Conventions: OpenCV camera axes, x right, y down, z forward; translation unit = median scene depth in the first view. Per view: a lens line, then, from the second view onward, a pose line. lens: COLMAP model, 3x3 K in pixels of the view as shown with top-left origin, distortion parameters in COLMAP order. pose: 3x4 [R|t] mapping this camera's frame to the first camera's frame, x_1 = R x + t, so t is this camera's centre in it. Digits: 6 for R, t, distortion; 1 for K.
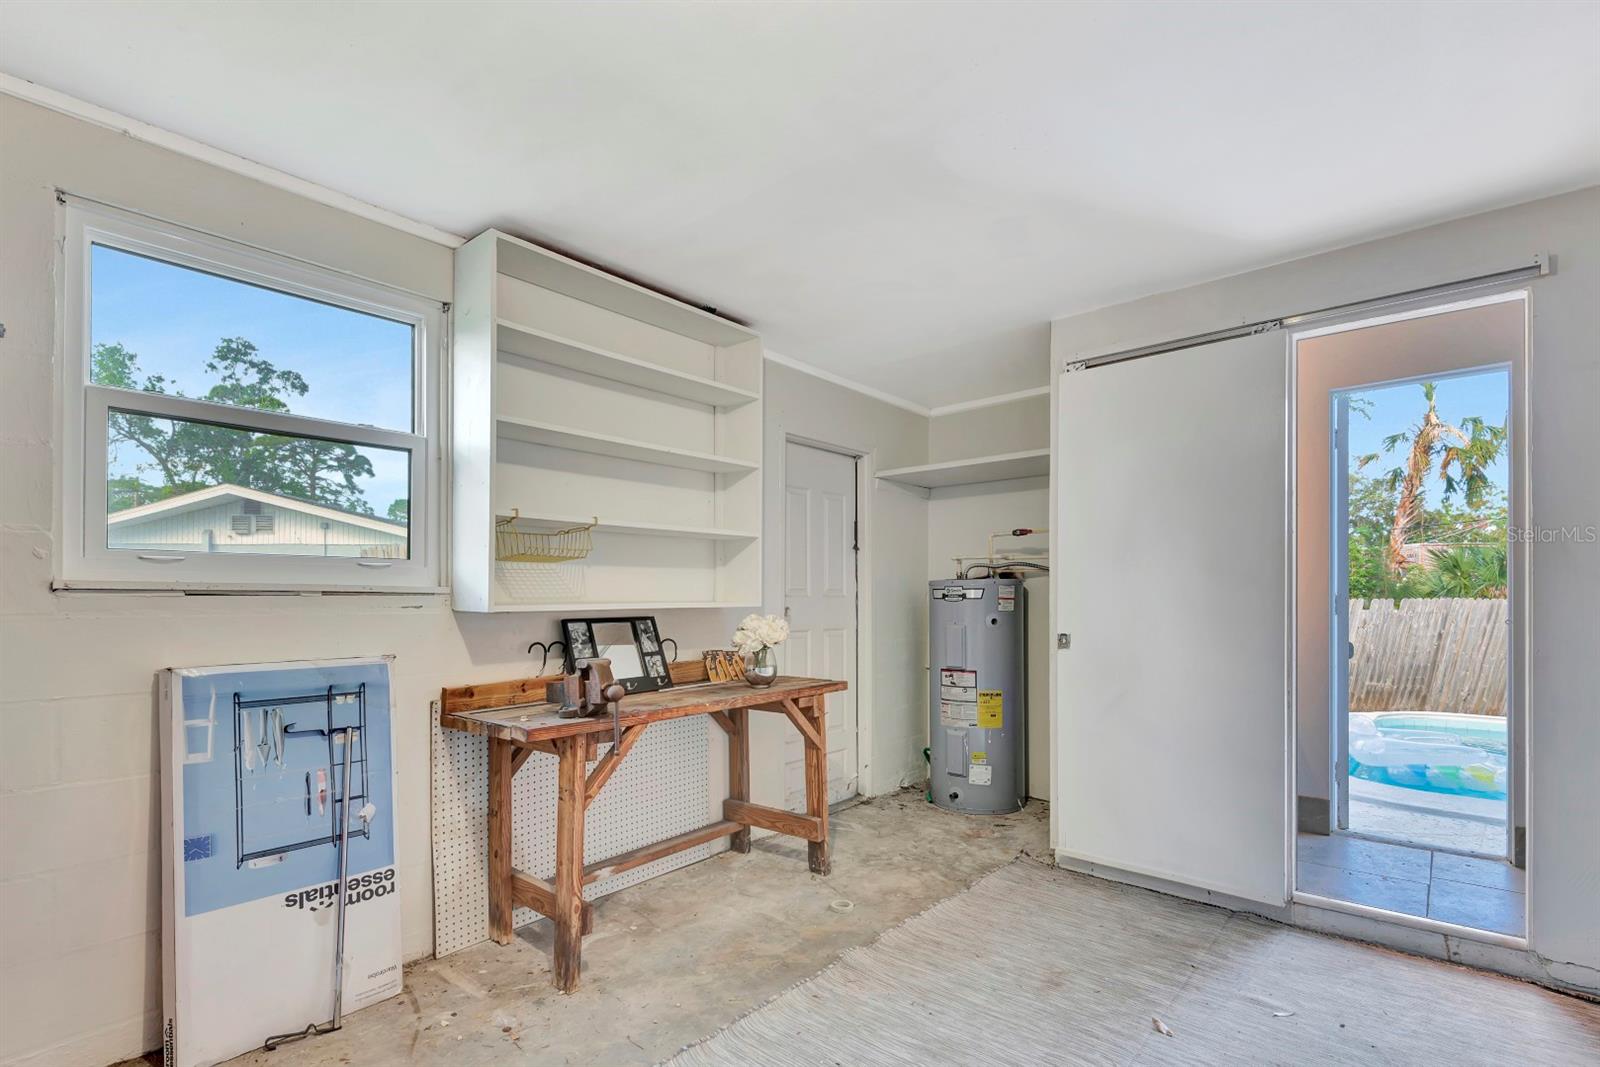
lens RADIAL K [[732.0, 0, 799.7], [0, 732.0, 602.1], [0, 0, 1]] dist [0.000791, -0.015257]
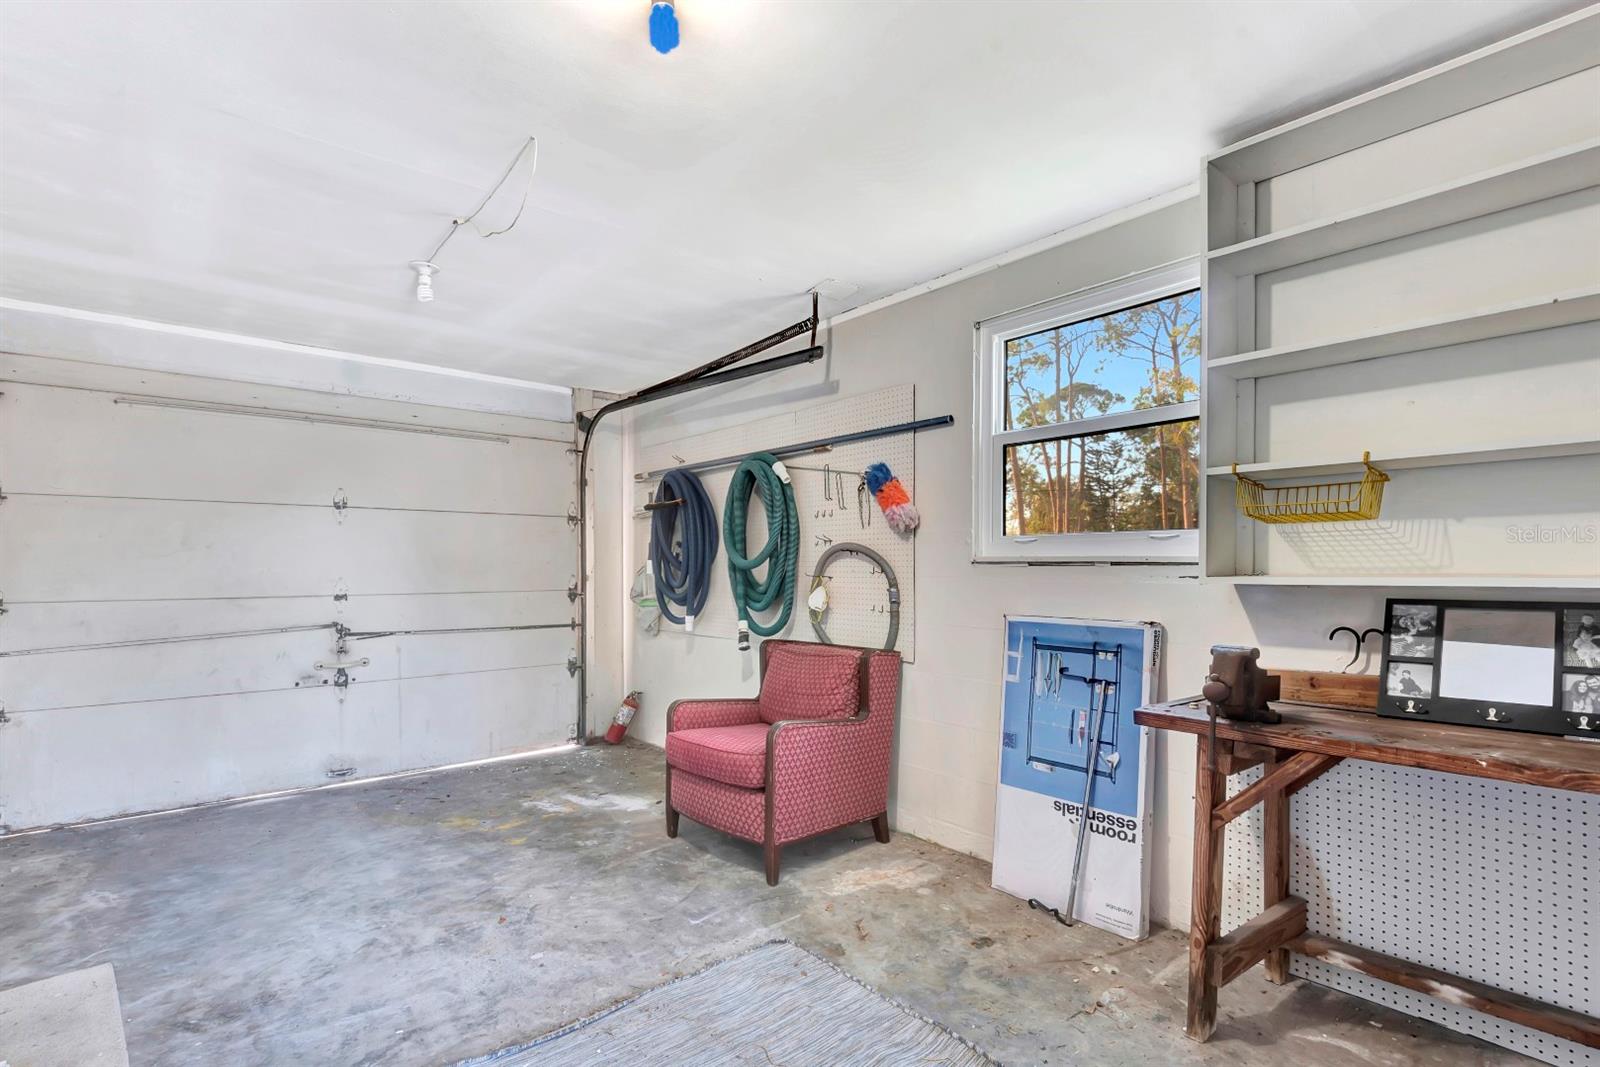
lens RADIAL K [[742.6, 0, 797.9], [0, 742.6, 567.3], [0, 0, 1]] dist [-0.026914, -0.000176]
pose [[-0.155471, 0.002065, -0.987838, 0.444613], [-0.007868, 0.999964, 0.003329, -0.004641], [0.987809, 0.008290, -0.155449, 0.518084]]
